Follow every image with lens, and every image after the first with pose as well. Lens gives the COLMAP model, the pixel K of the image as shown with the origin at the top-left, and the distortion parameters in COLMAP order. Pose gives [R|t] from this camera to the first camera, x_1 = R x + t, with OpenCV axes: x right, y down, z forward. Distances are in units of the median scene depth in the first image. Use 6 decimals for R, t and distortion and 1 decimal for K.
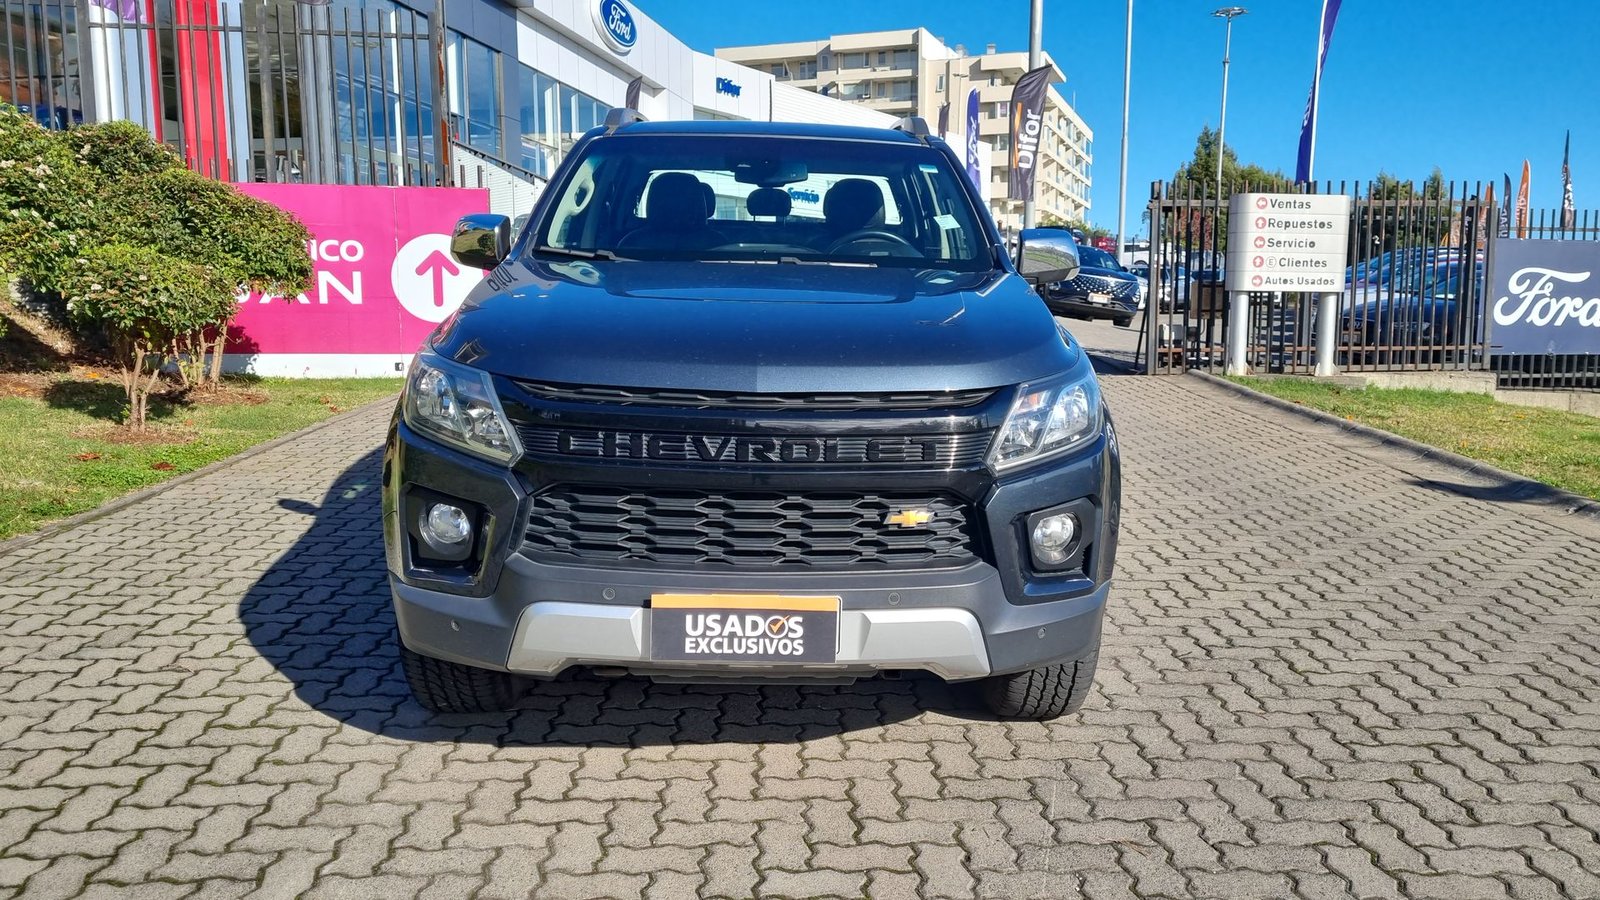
lens RADIAL K [[1211.1, 0, 822.4], [0, 1211.1, 443.2], [0, 0, 1]] dist [0.071124, -0.075323]
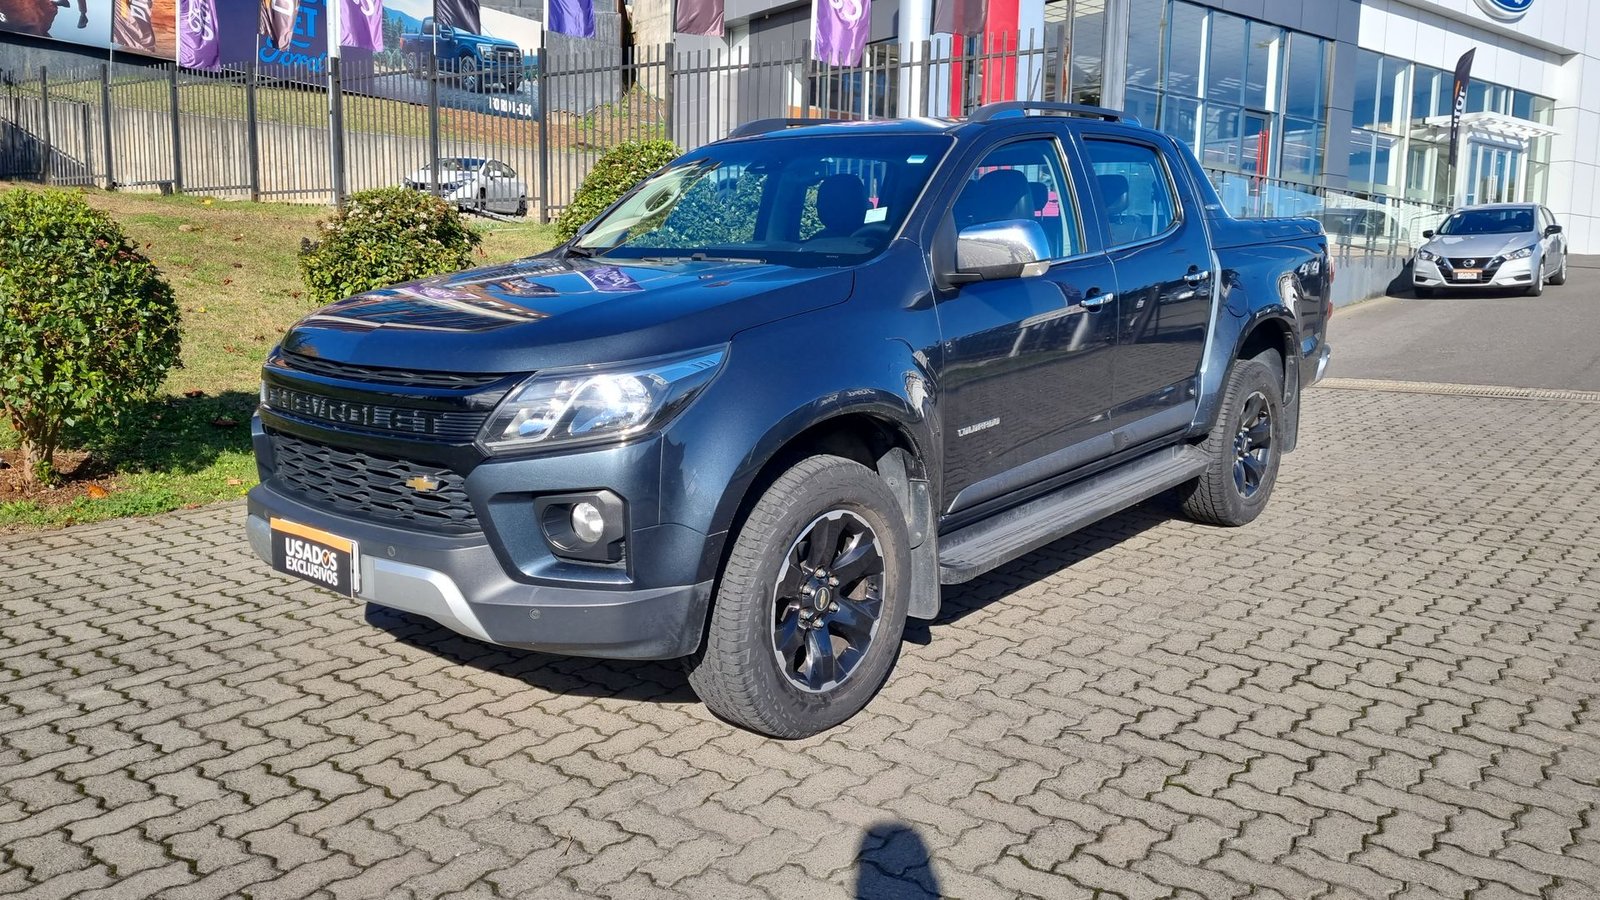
lens RADIAL K [[1219.1, 0, 805.7], [0, 1219.1, 419.8], [0, 0, 1]] dist [0.067487, -0.058729]
pose [[0.741711, 0.079773, -0.665959, 0.875356], [-0.094088, 0.995459, 0.014453, -0.037512], [0.664088, 0.051939, 0.745848, 0.315106]]
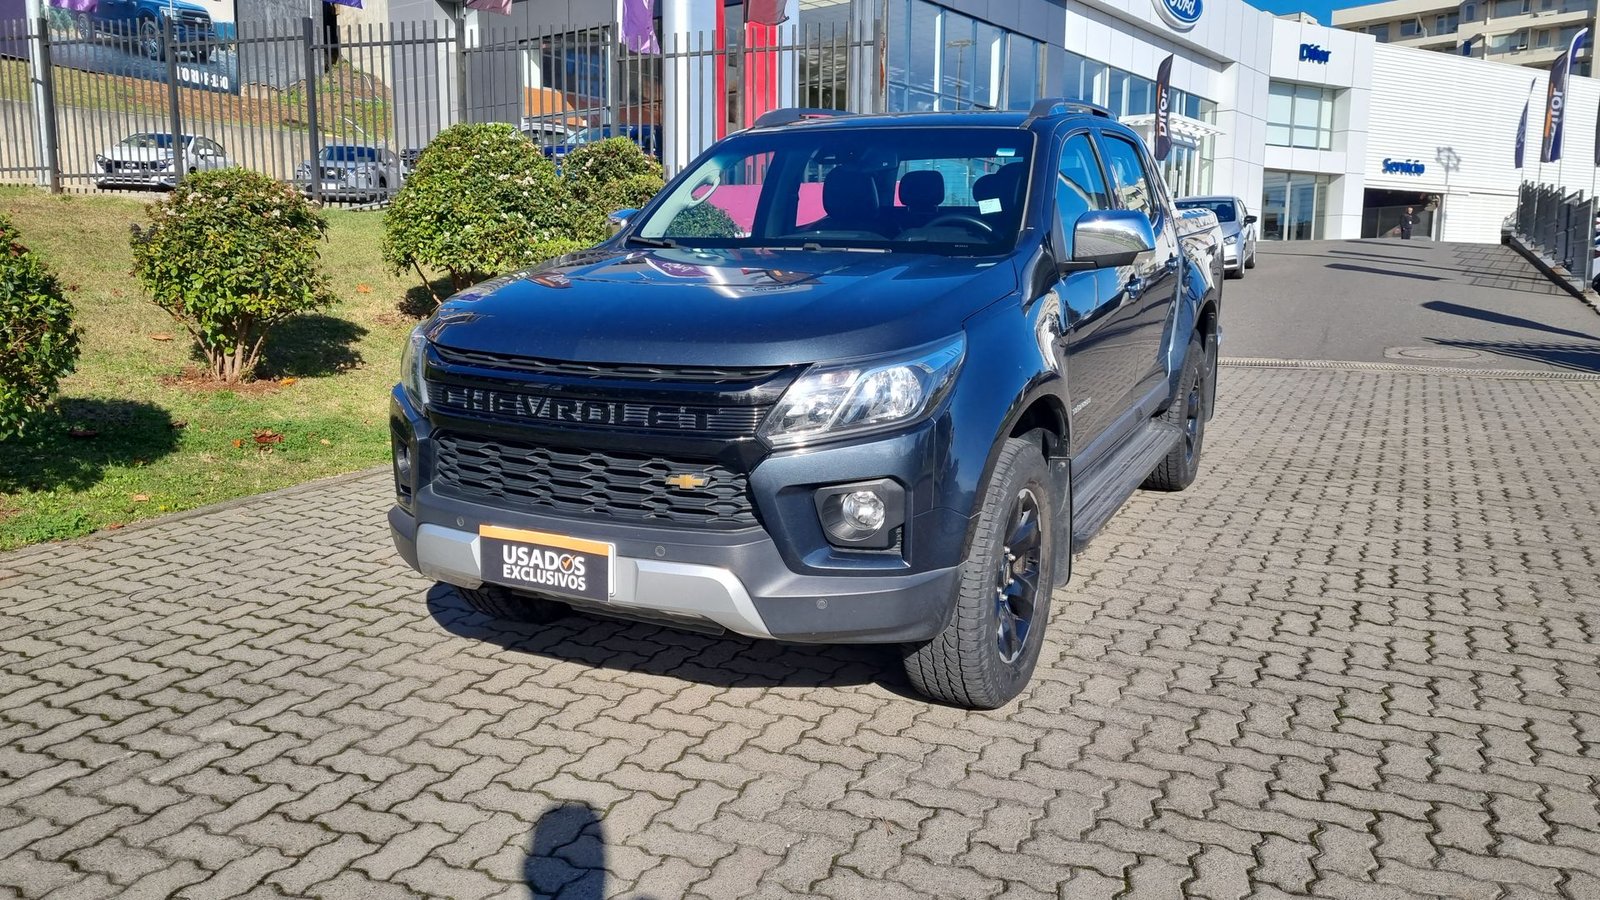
lens RADIAL K [[1218.6, 0, 798.3], [0, 1218.6, 430.8], [0, 0, 1]] dist [0.060541, -0.050535]
pose [[0.879340, 0.061646, -0.472186, 0.550533], [-0.061436, 0.997985, 0.015881, -0.005880], [0.472214, 0.015045, 0.881356, 0.058311]]
